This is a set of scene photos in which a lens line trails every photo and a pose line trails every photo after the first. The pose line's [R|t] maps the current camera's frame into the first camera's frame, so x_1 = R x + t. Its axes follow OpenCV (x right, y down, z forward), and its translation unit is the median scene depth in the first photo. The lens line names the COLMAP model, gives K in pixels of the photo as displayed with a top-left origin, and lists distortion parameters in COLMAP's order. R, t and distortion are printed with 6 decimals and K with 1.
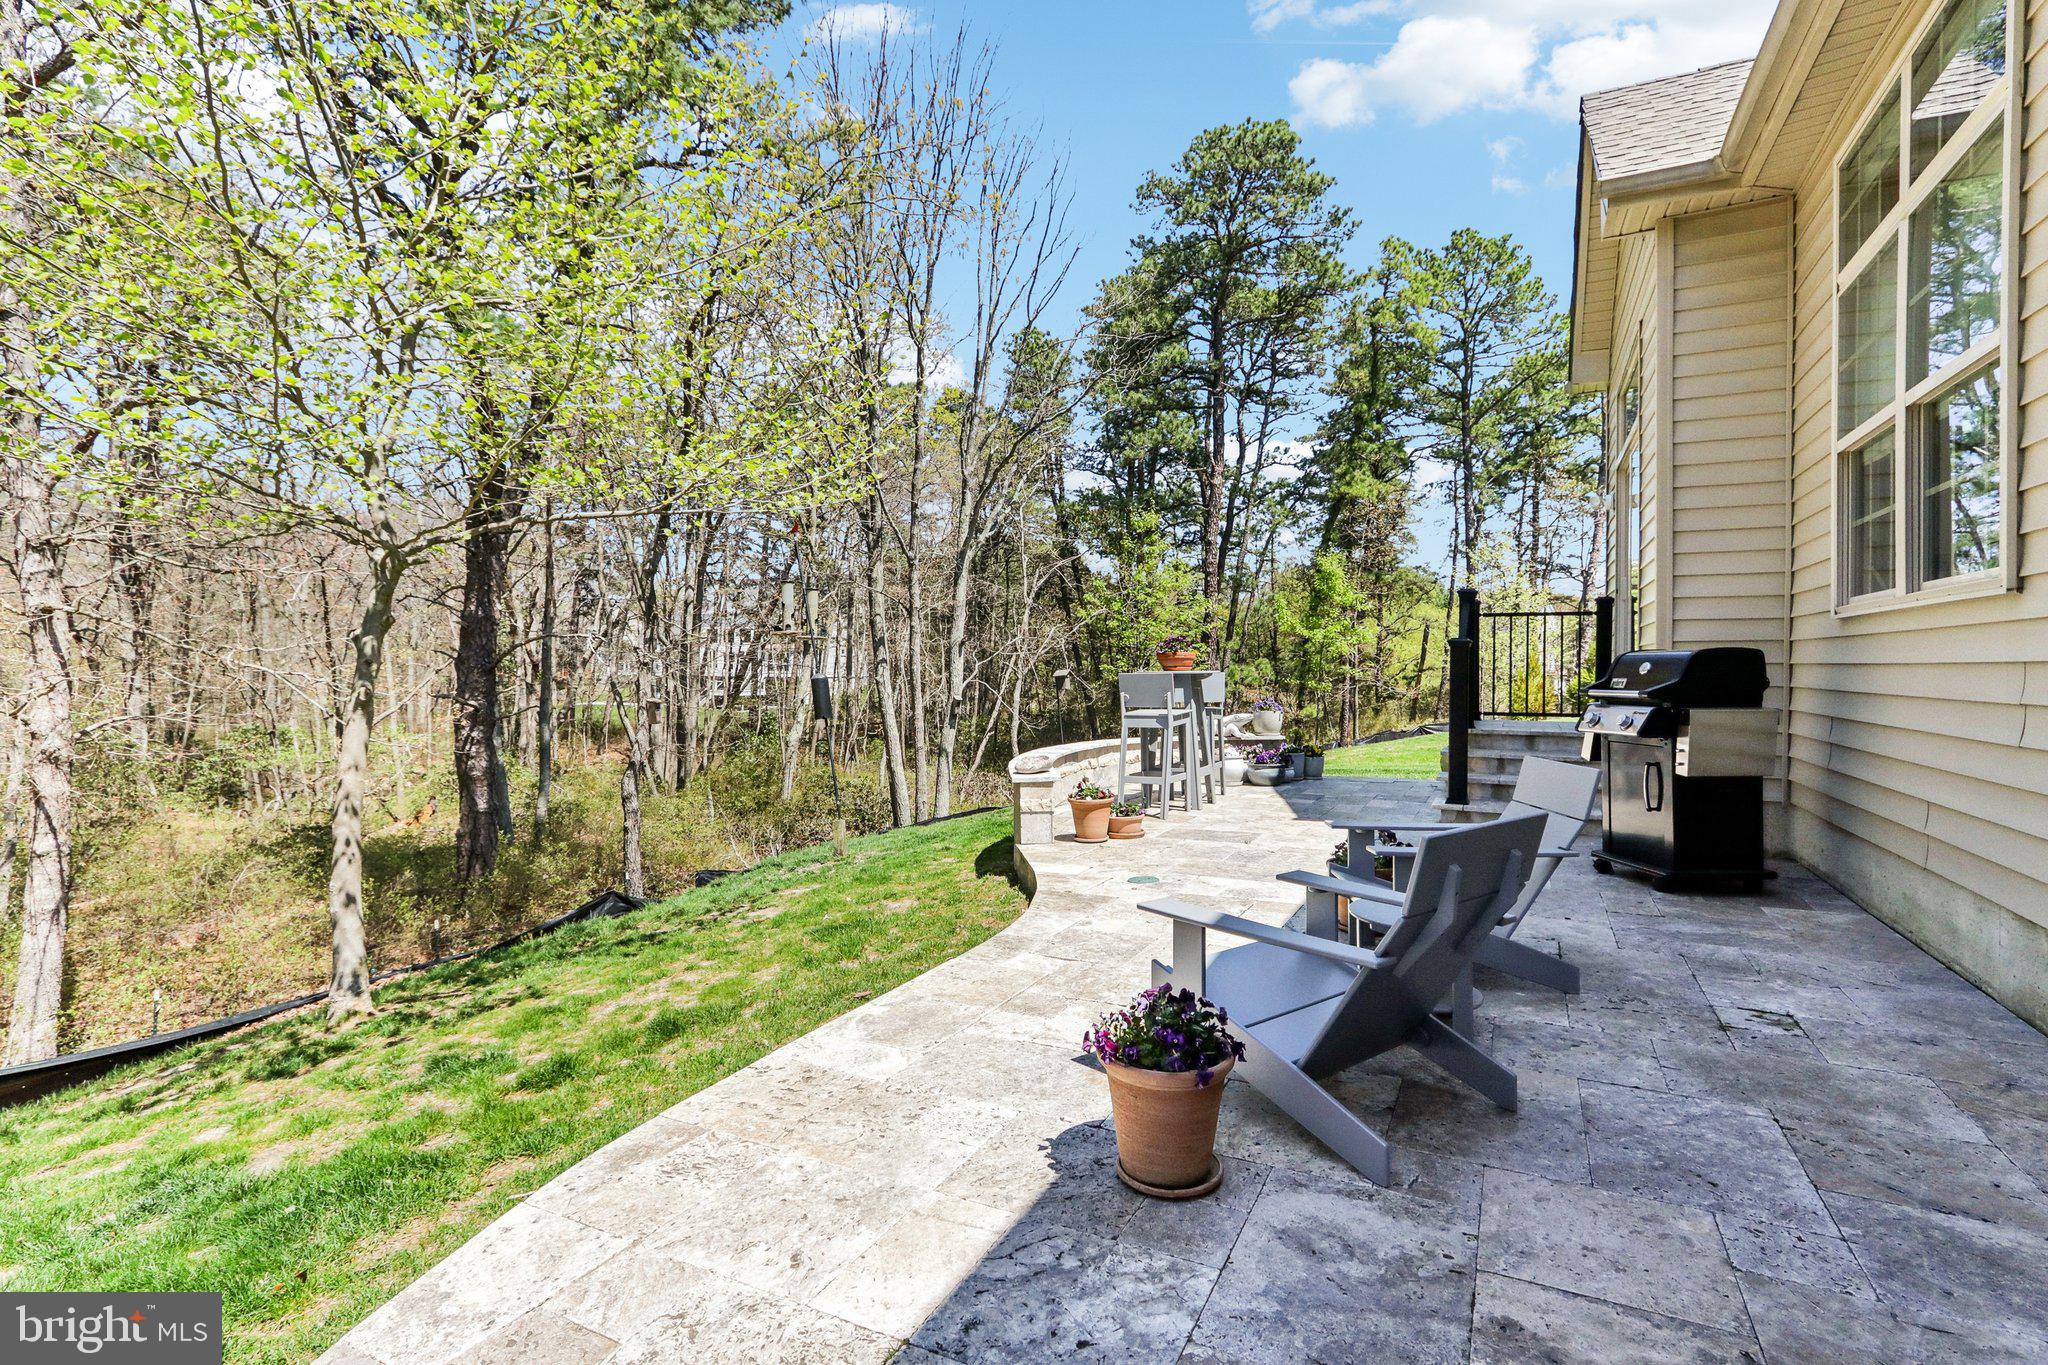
lens RADIAL K [[963.0, 0, 1011.9], [0, 963.0, 675.3], [0, 0, 1]] dist [-0.002602, 0.003745]
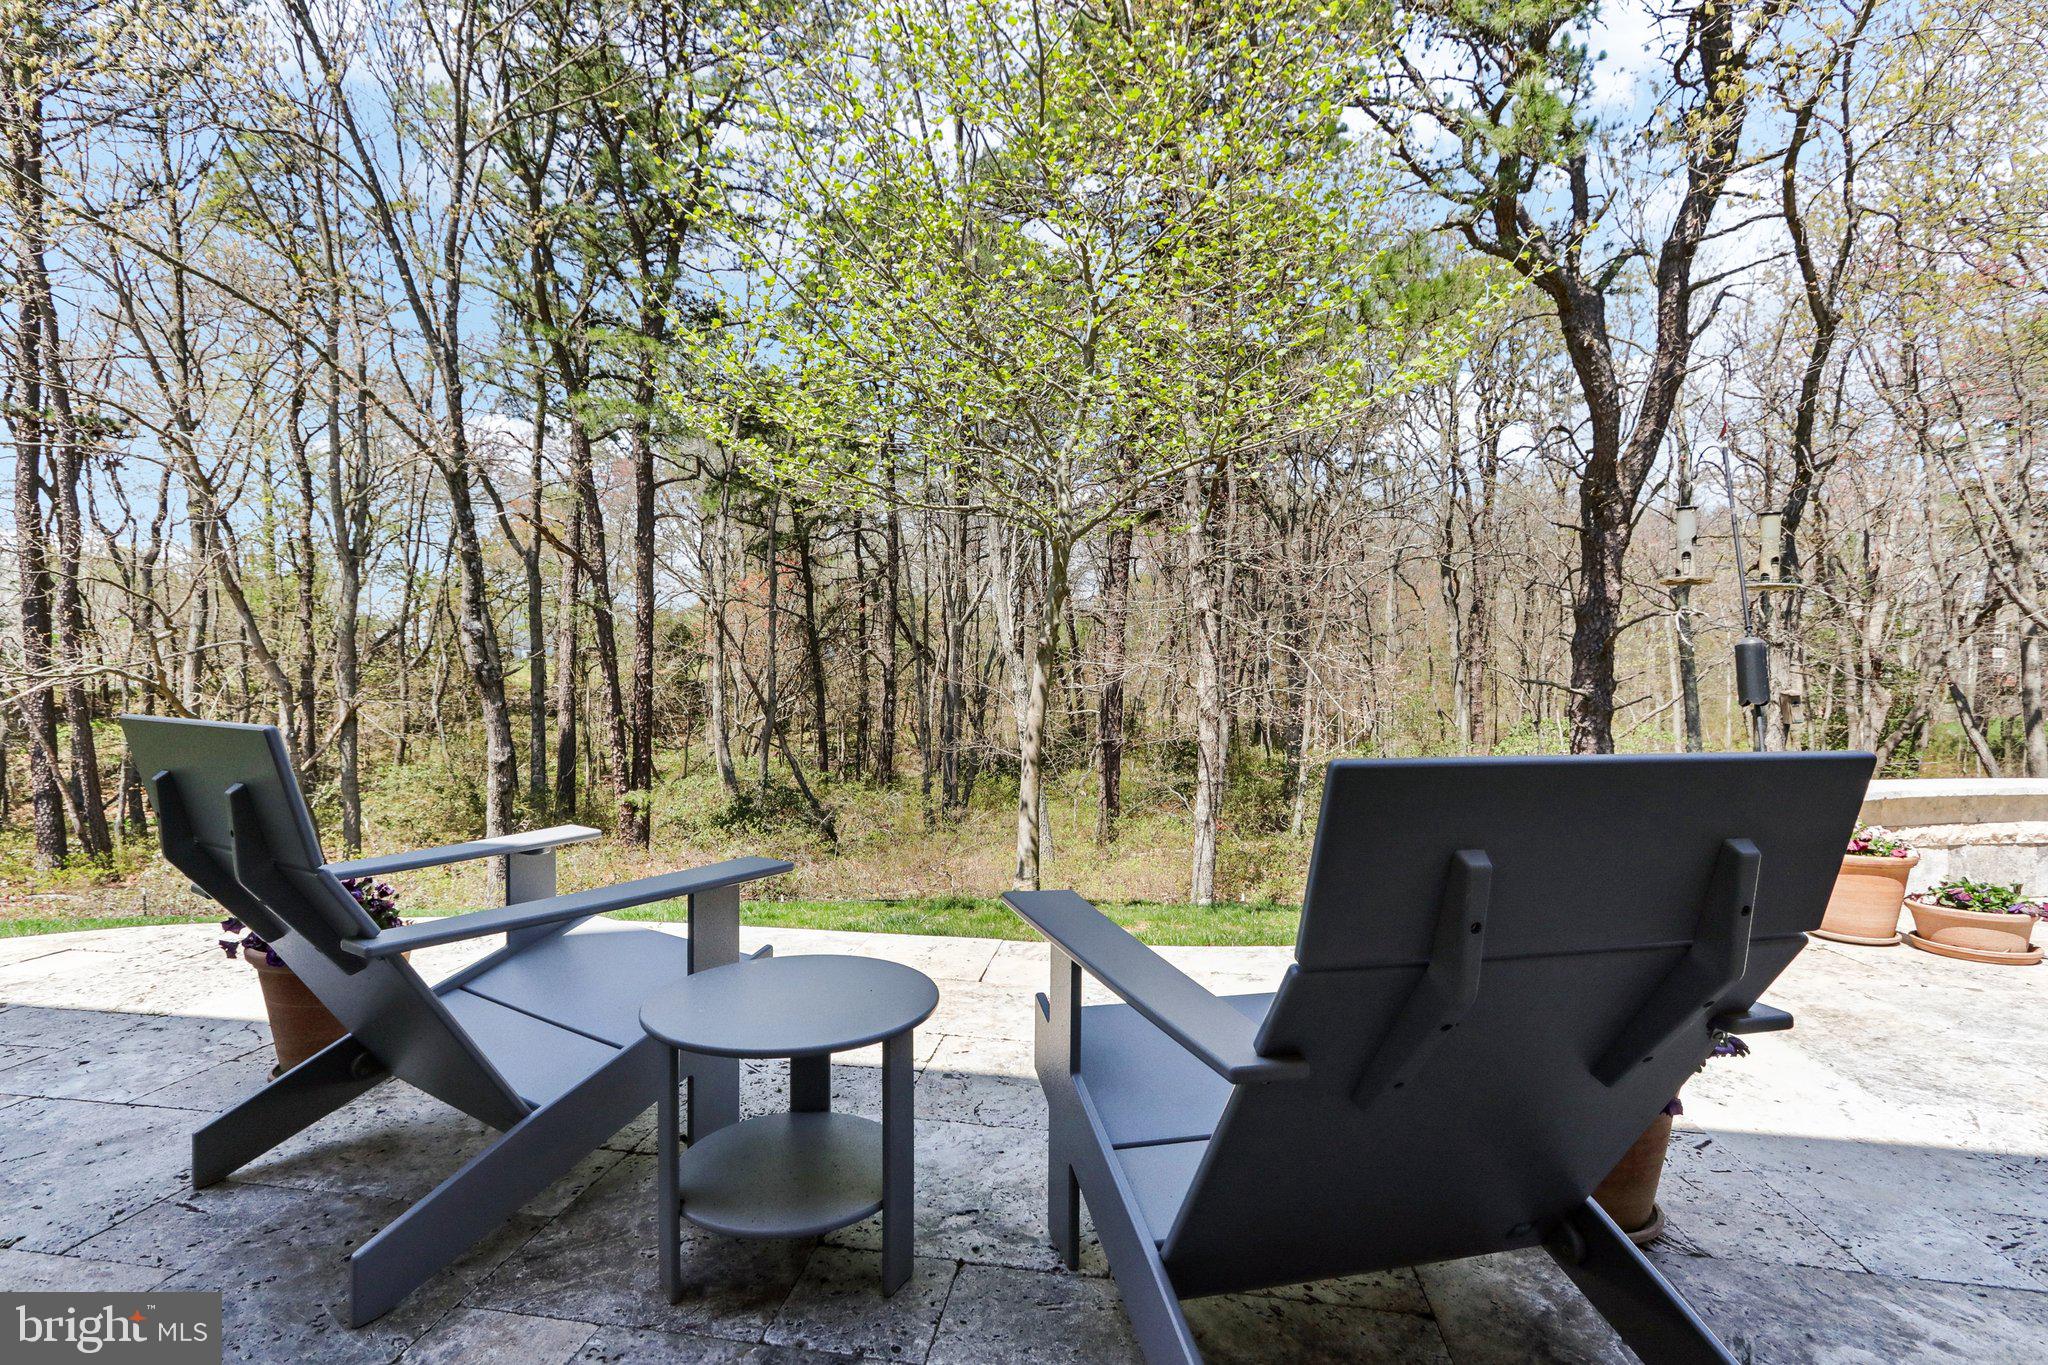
lens RADIAL K [[963.0, 0, 1013.3], [0, 963.0, 684.4], [0, 0, 1]] dist [-0.002602, 0.003745]
pose [[0.293055, 0.011187, -0.956030, 0.279719], [-0.010072, 0.999912, 0.008613, 0.032079], [0.956042, 0.007105, 0.293142, 0.309173]]
